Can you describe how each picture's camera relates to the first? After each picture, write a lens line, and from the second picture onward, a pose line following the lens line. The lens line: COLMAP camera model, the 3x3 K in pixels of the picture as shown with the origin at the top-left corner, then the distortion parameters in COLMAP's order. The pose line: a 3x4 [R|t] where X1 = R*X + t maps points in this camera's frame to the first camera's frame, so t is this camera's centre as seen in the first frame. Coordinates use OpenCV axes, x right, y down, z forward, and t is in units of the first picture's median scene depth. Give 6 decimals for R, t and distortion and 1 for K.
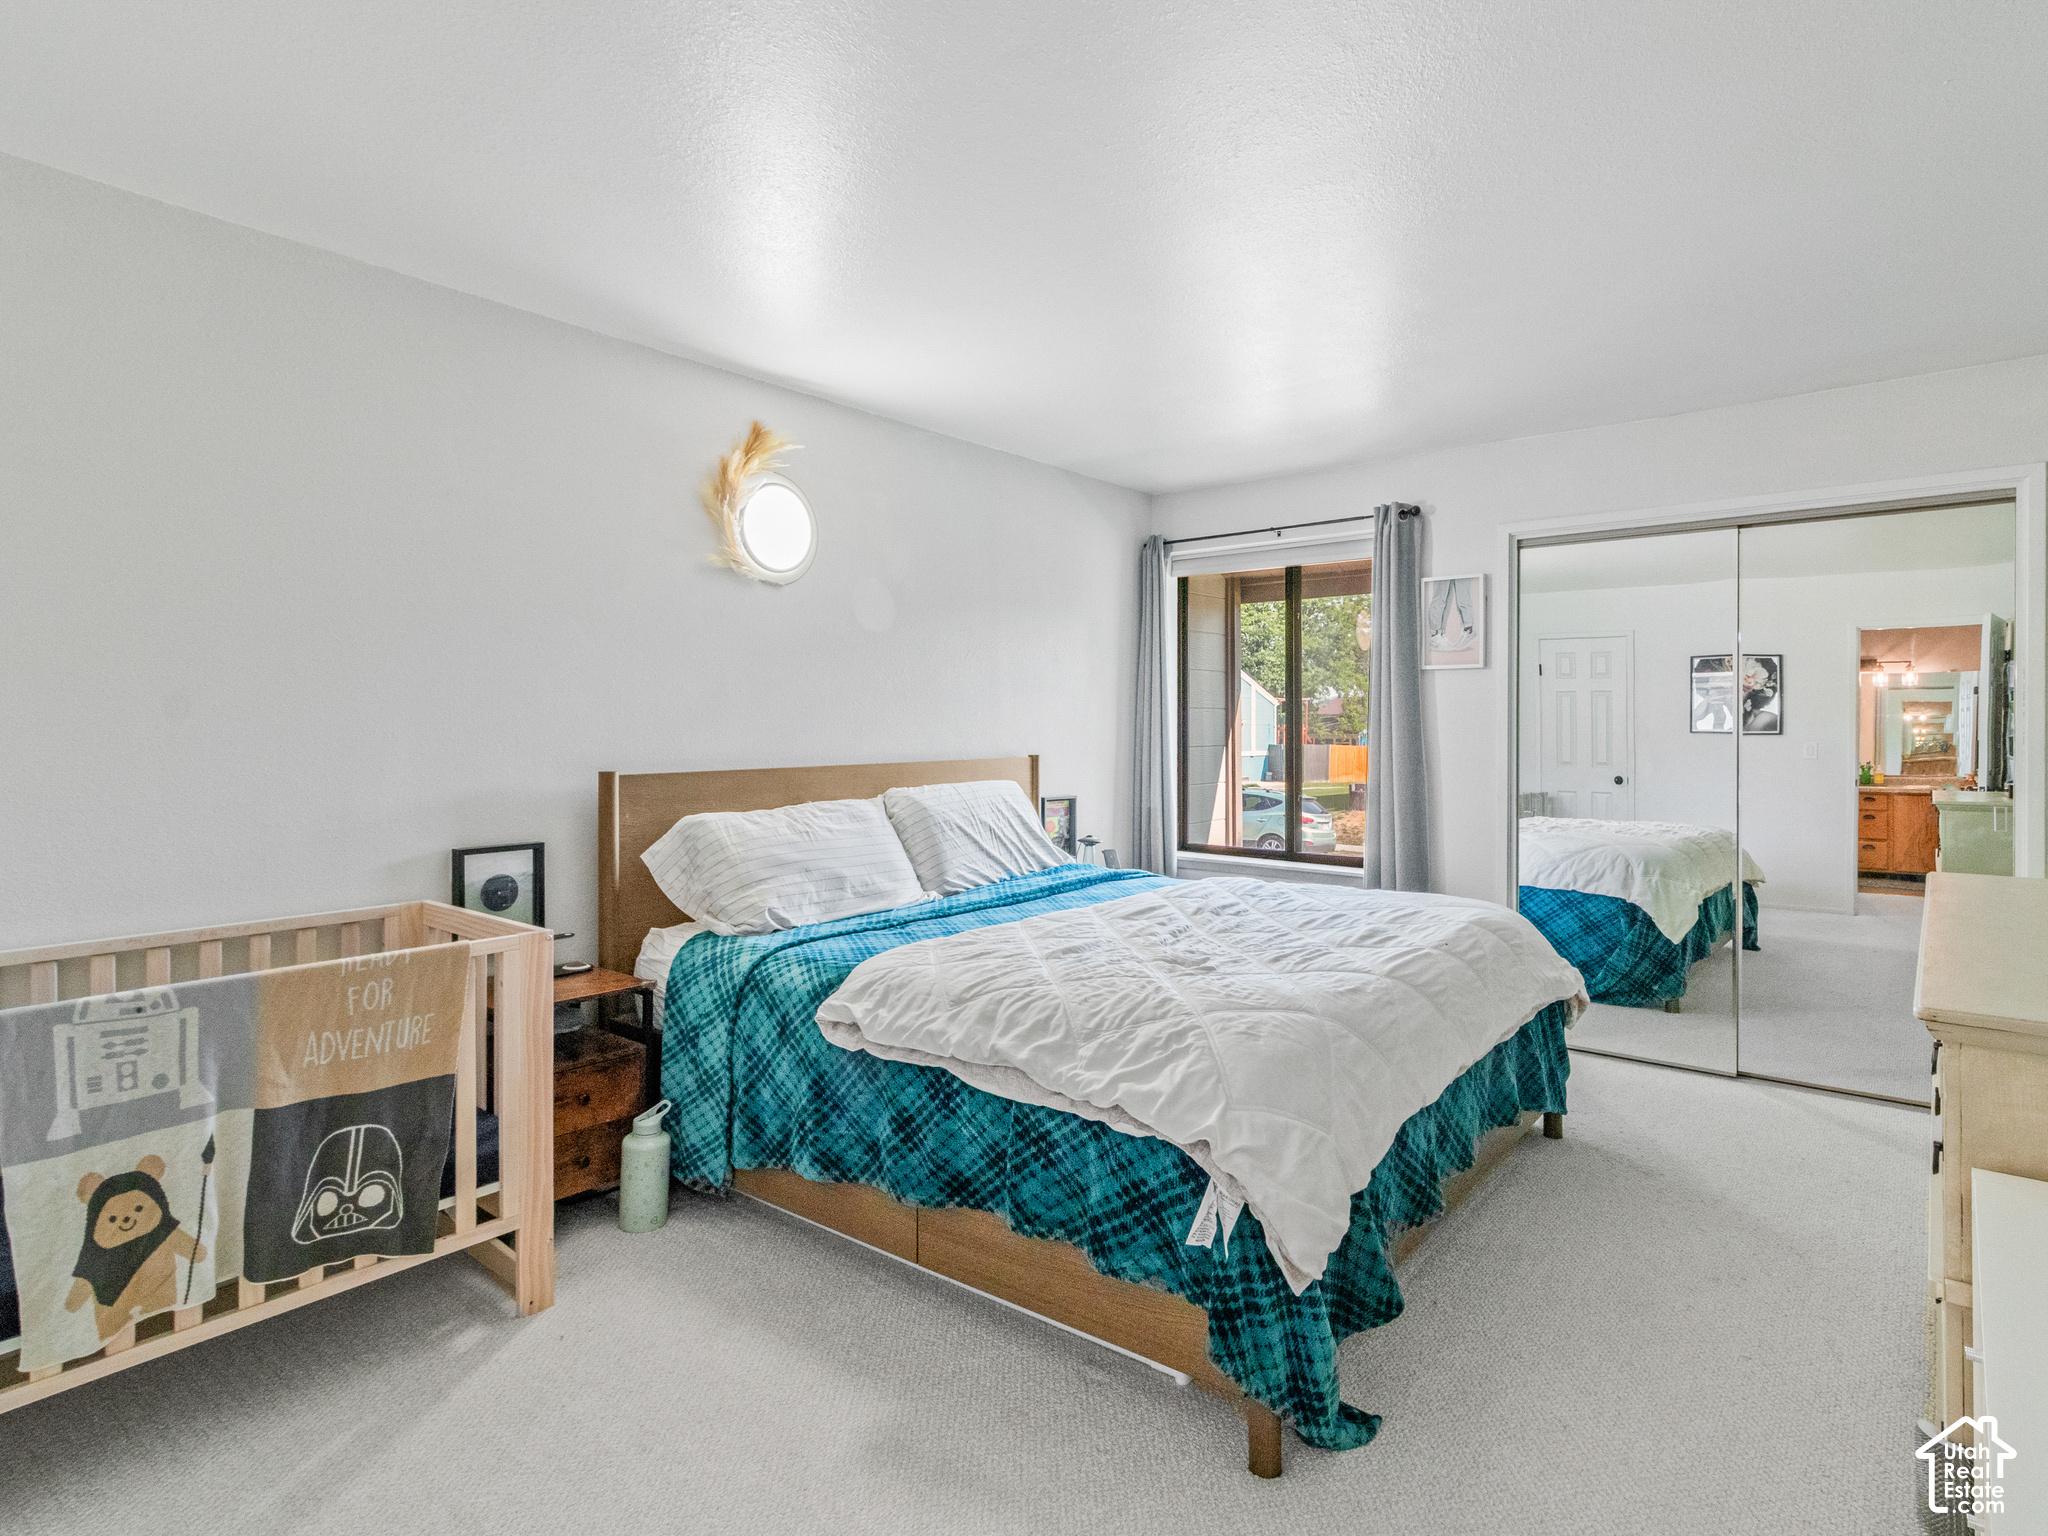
lens RADIAL K [[1071.3, 0, 1025.7], [0, 1071.3, 747.3], [0, 0, 1]] dist [-0.001468, 0.002231]
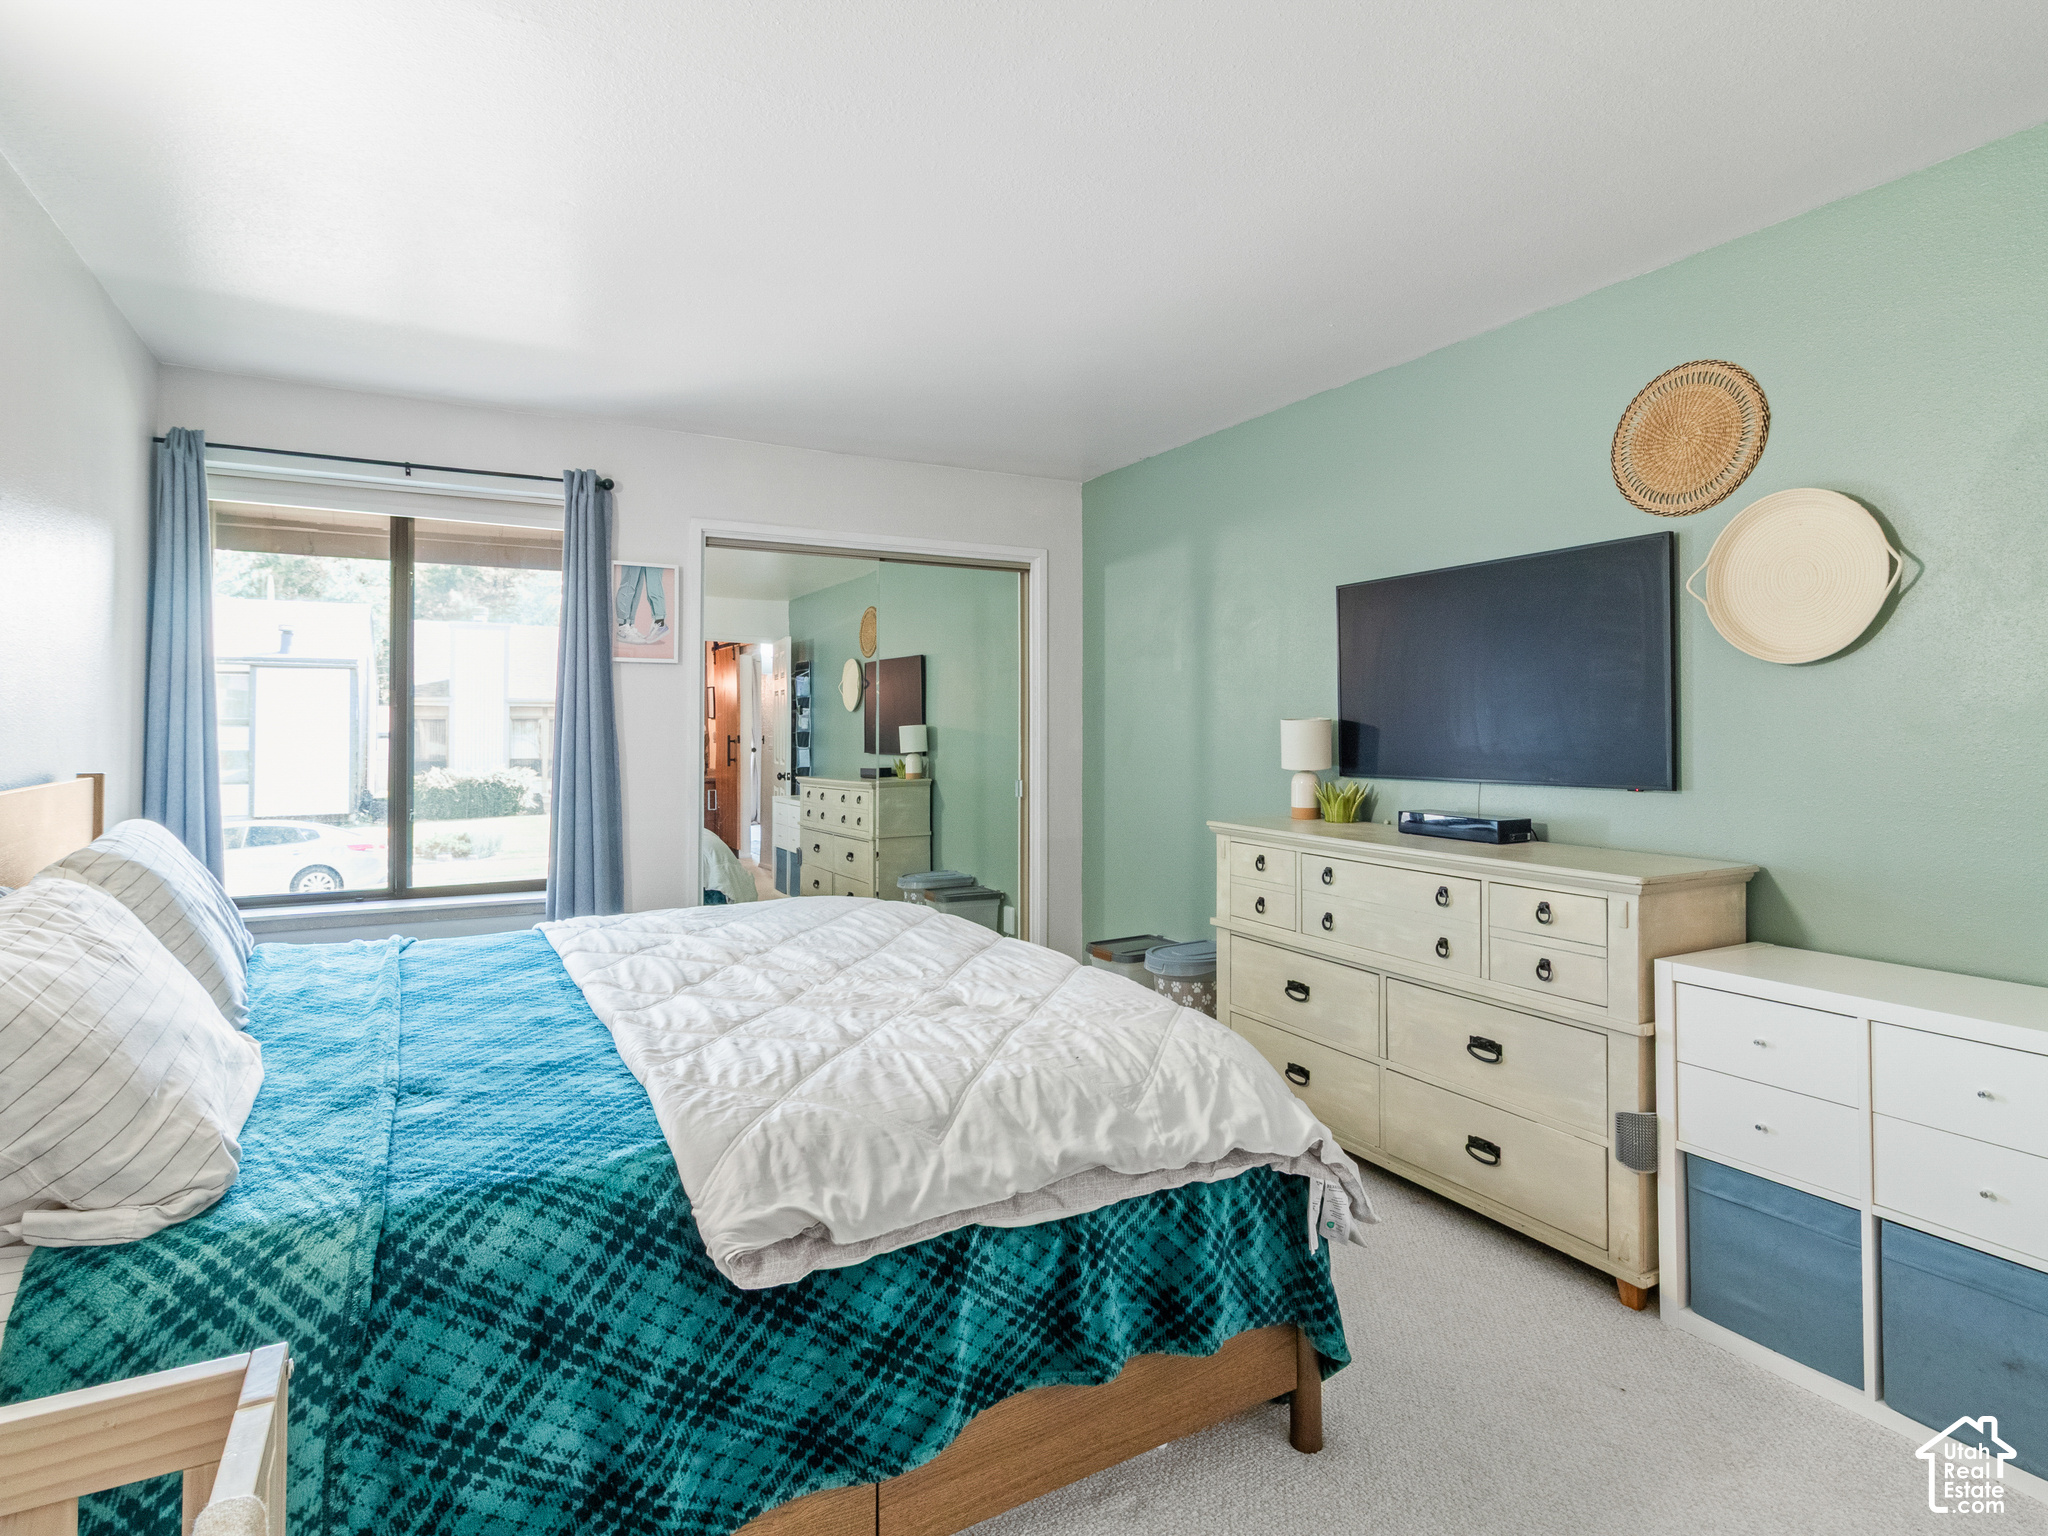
lens RADIAL K [[1071.3, 0, 1007.2], [0, 1071.3, 729.6], [0, 0, 1]] dist [-0.001468, 0.002231]
pose [[0.388481, -0.003143, 0.921451, -0.480351], [0.017233, 0.999844, -0.003855, -0.008050], [-0.921296, 0.017377, 0.388475, 0.490726]]
